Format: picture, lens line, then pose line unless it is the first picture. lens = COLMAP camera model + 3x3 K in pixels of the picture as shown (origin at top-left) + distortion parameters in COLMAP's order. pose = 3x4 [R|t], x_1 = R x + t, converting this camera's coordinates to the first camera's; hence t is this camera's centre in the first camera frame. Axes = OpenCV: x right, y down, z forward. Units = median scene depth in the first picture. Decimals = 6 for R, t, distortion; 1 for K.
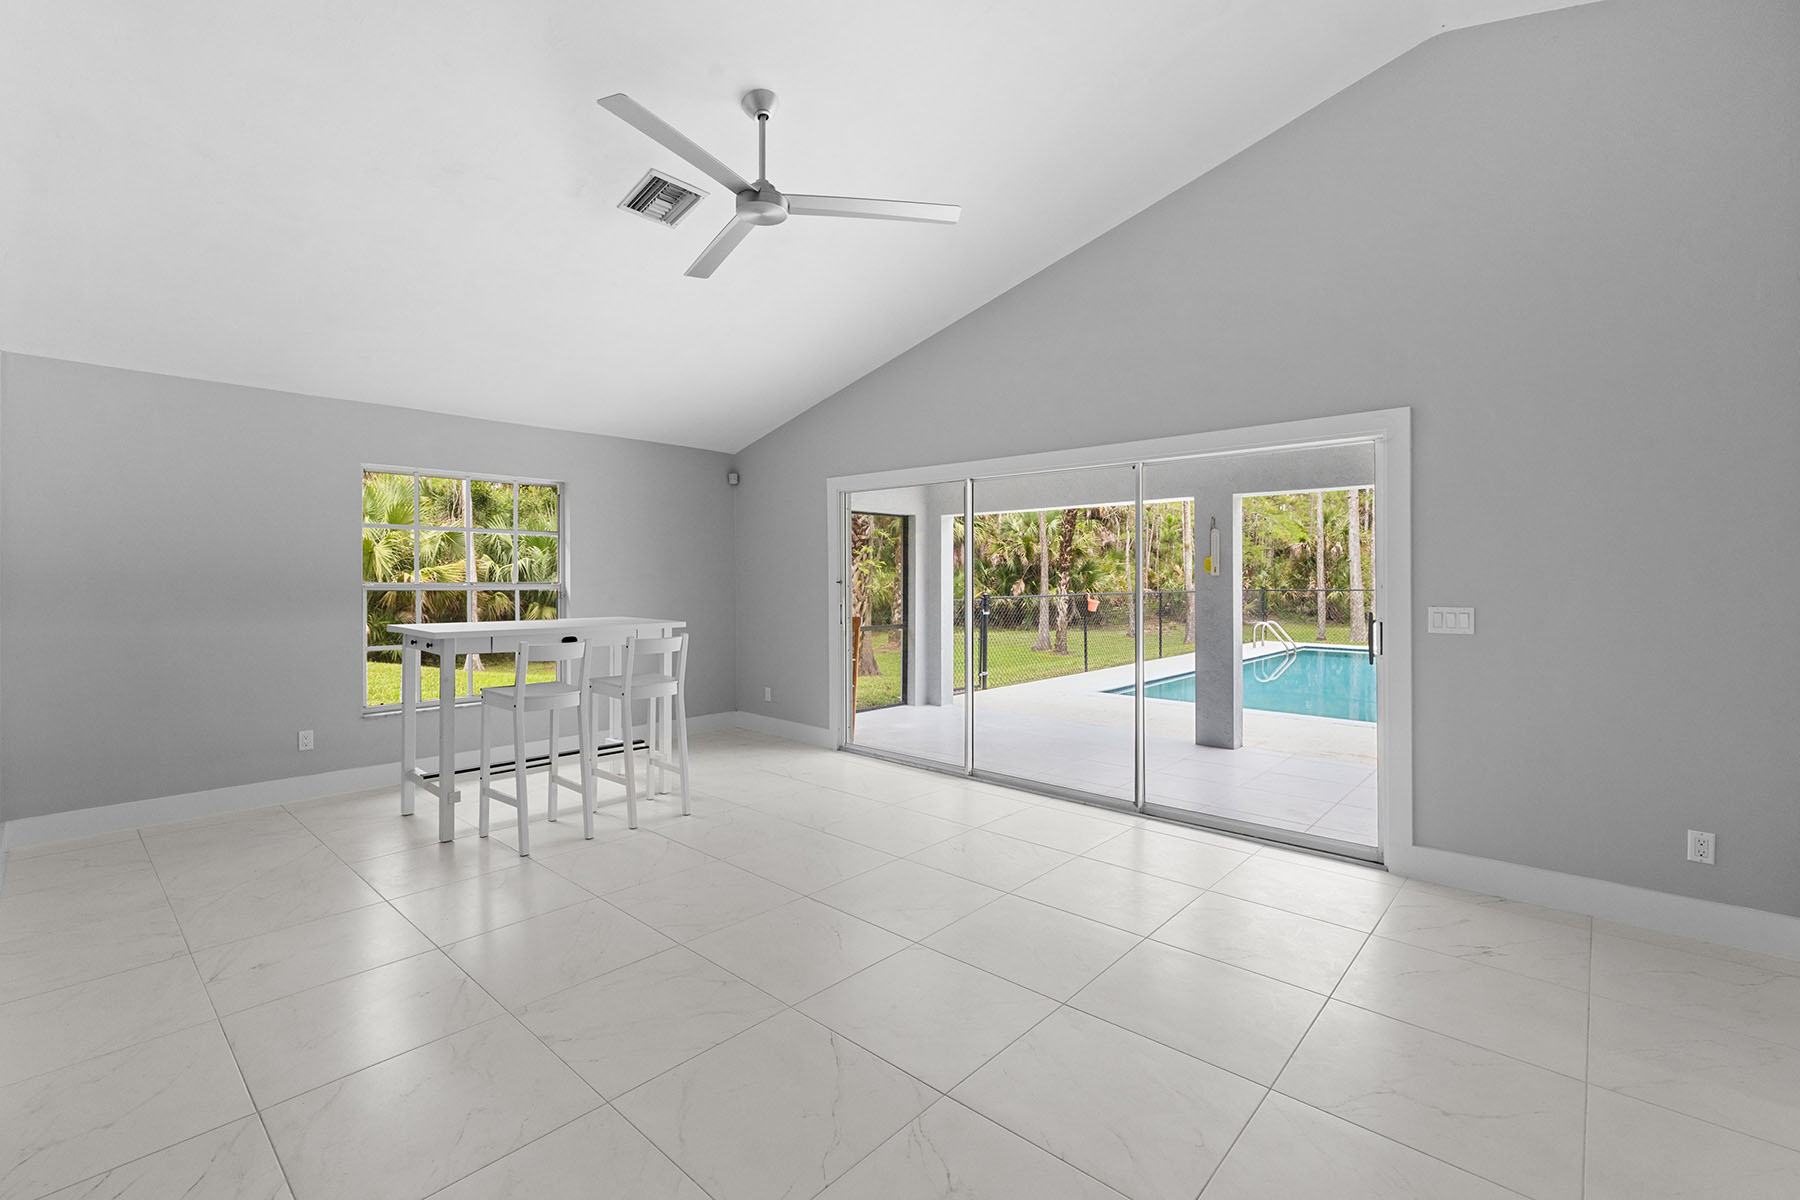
lens RADIAL K [[786.4, 0, 887.1], [0, 786.4, 576.5], [0, 0, 1]] dist [-0.000911, 0.000114]
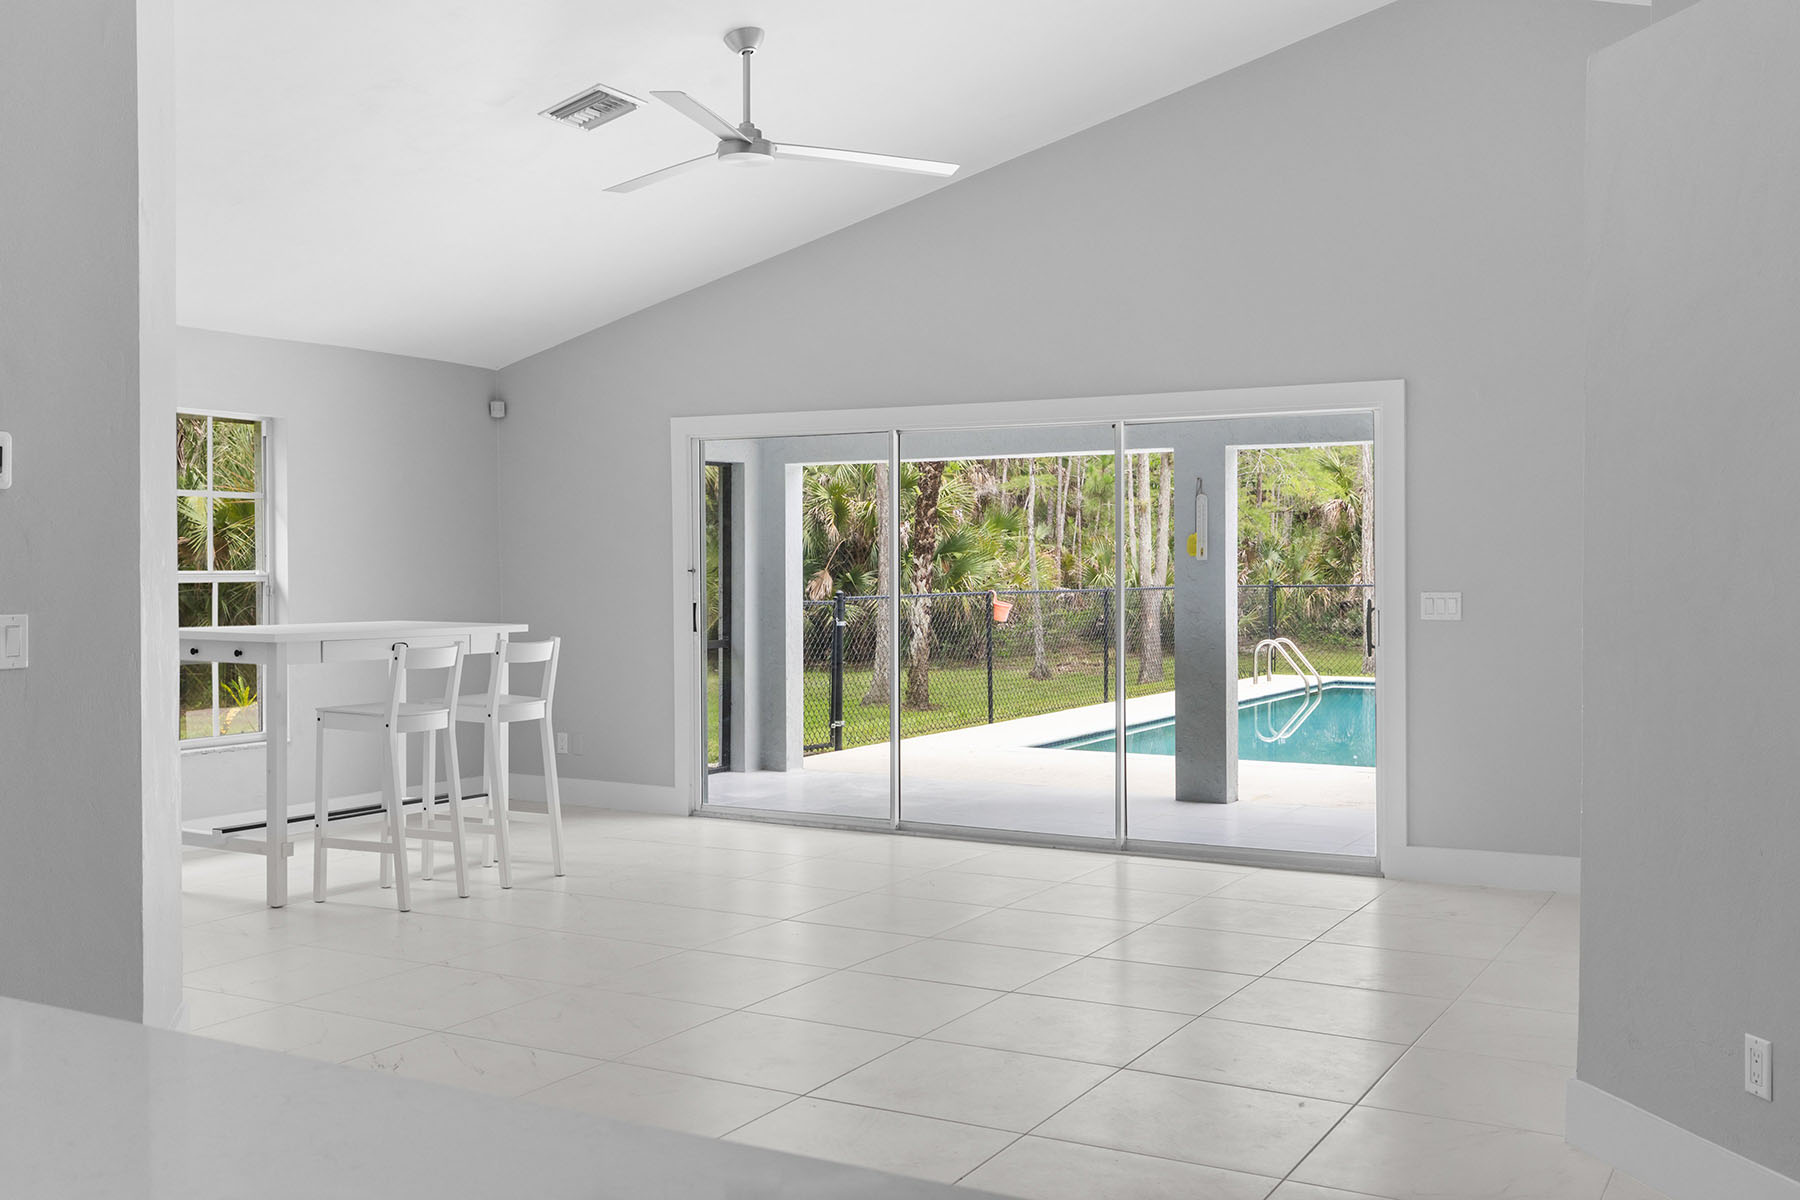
lens RADIAL K [[1745.4, 0, 906.1], [0, 1745.4, 570.7], [0, 0, 1]] dist [0.013014, 0.005155]
pose [[0.971882, -0.002274, 0.235459, -0.164285], [0.001403, 0.999992, 0.003867, 0.001490], [-0.235466, -0.003428, 0.971877, -0.360923]]
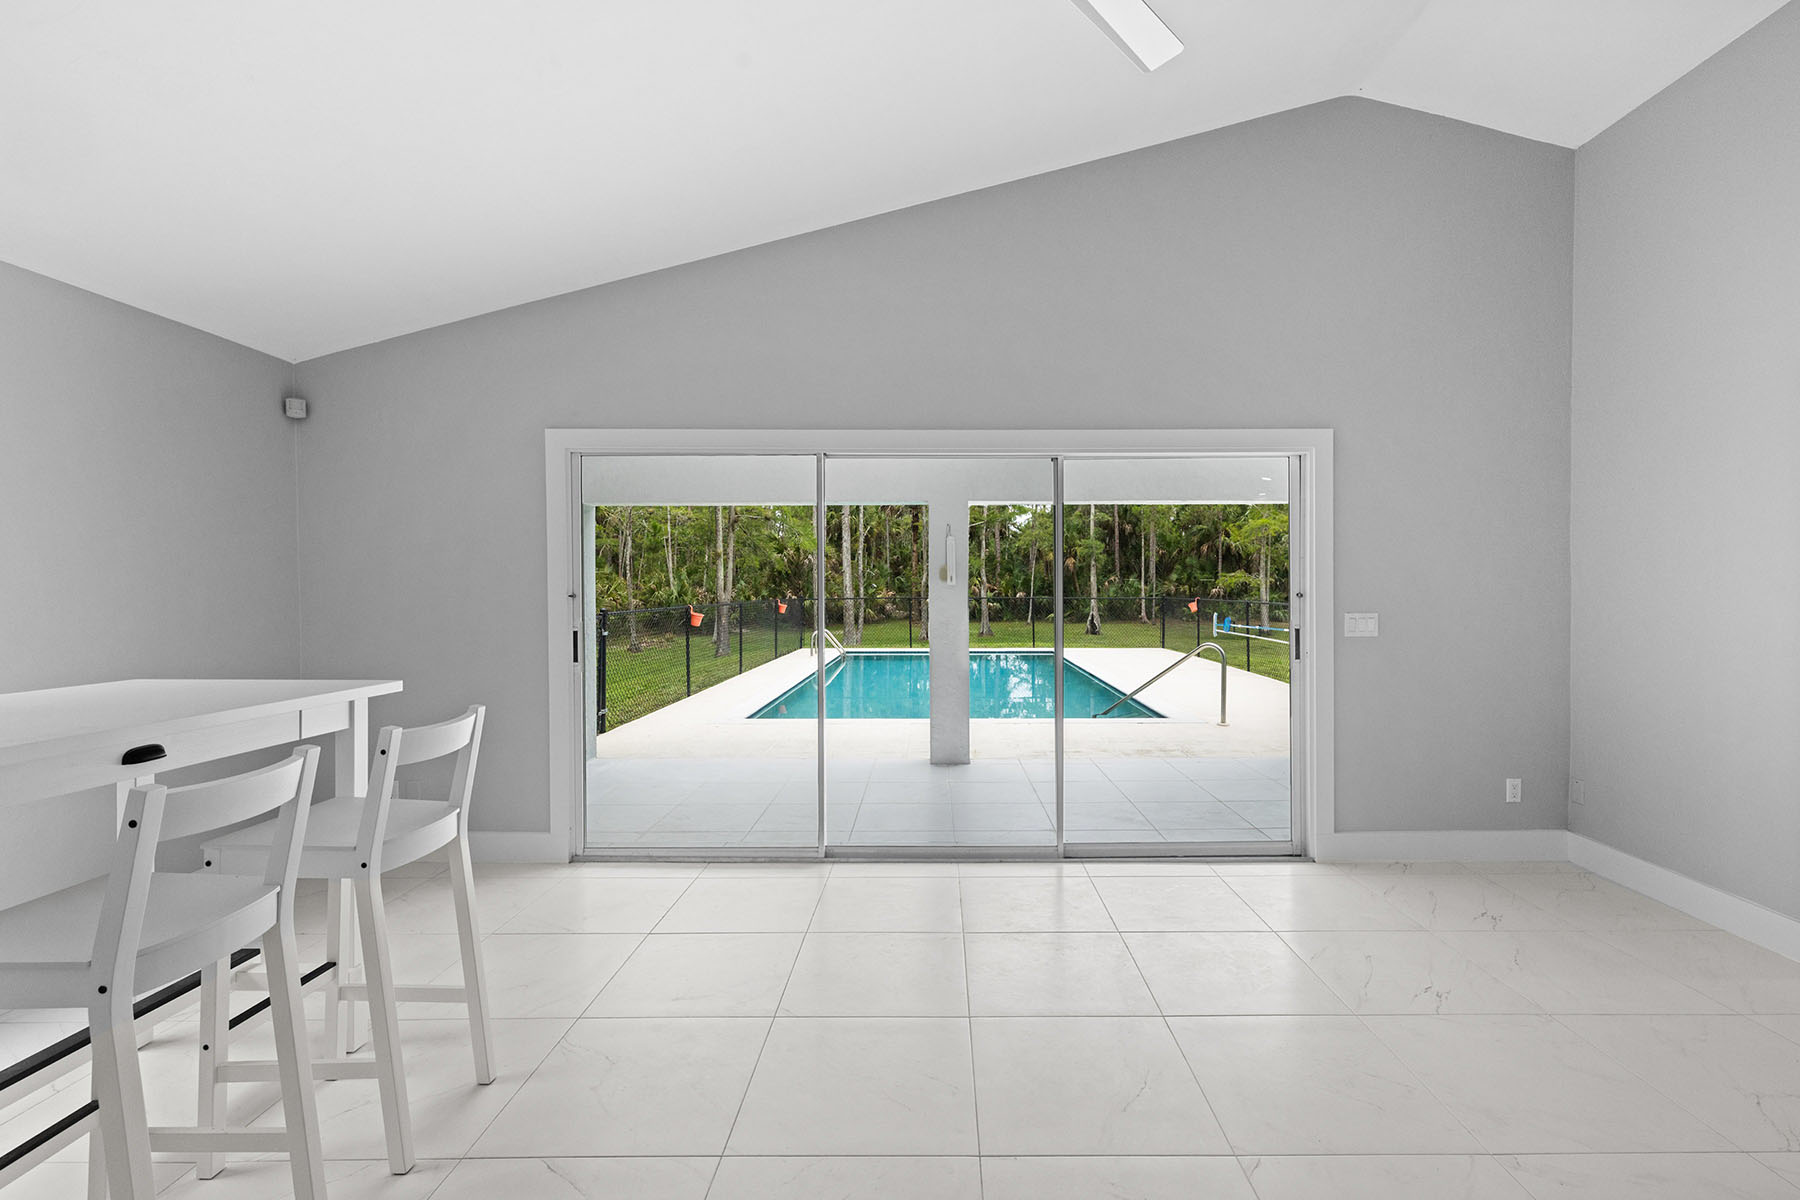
lens RADIAL K [[797.4, 0, 949.8], [0, 797.4, 587.4], [0, 0, 1]] dist [-0.002044, -0.000049]
pose [[0.730158, -0.002818, 0.683272, -0.191505], [0.001706, 0.999996, 0.002301, -0.000365], [-0.683276, -0.000514, 0.730160, 0.226841]]
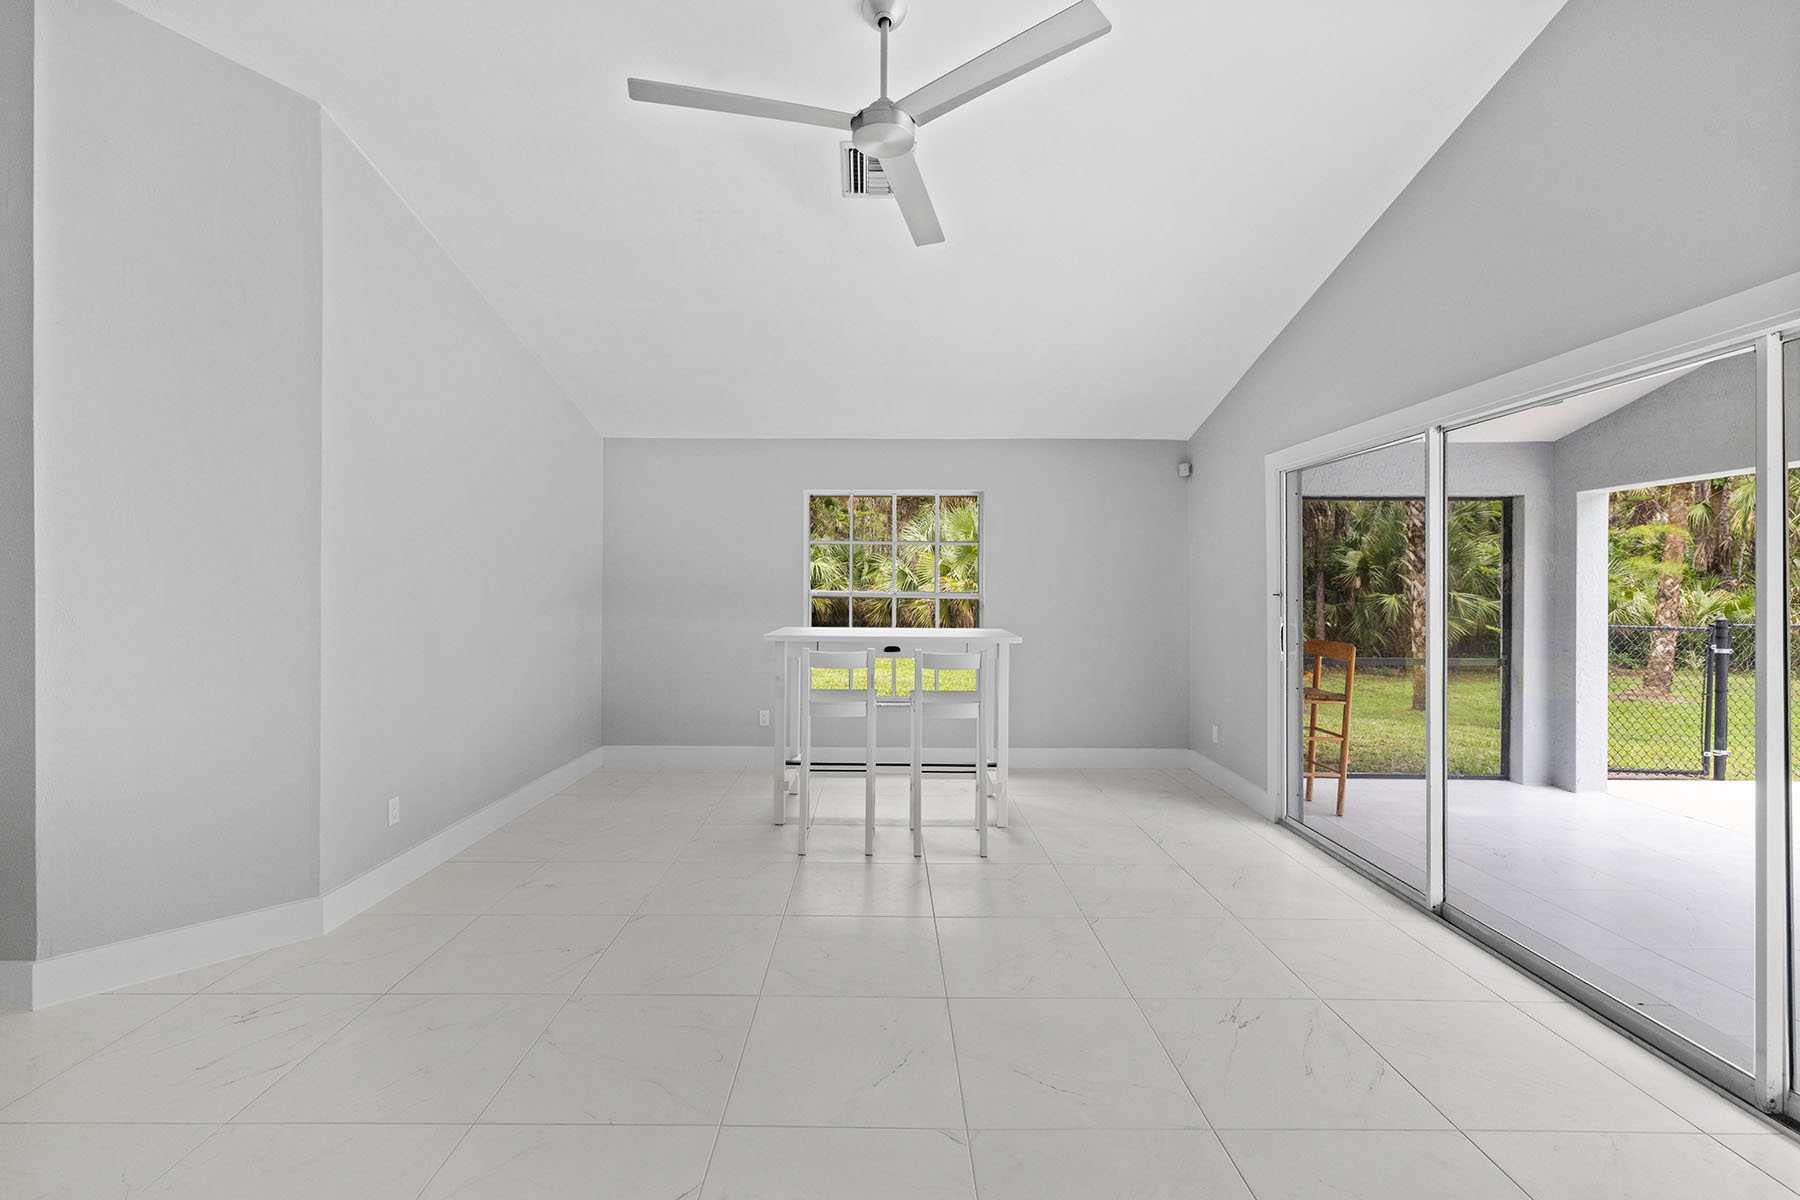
lens RADIAL K [[784.1, 0, 888.2], [0, 784.1, 587.9], [0, 0, 1]] dist [-0.000225, 0.000633]
pose [[0.674838, 0.002308, -0.737962, 0.162179], [-0.003139, 0.999995, 0.000257, 0.001310], [0.737959, 0.002143, 0.674842, 0.164515]]
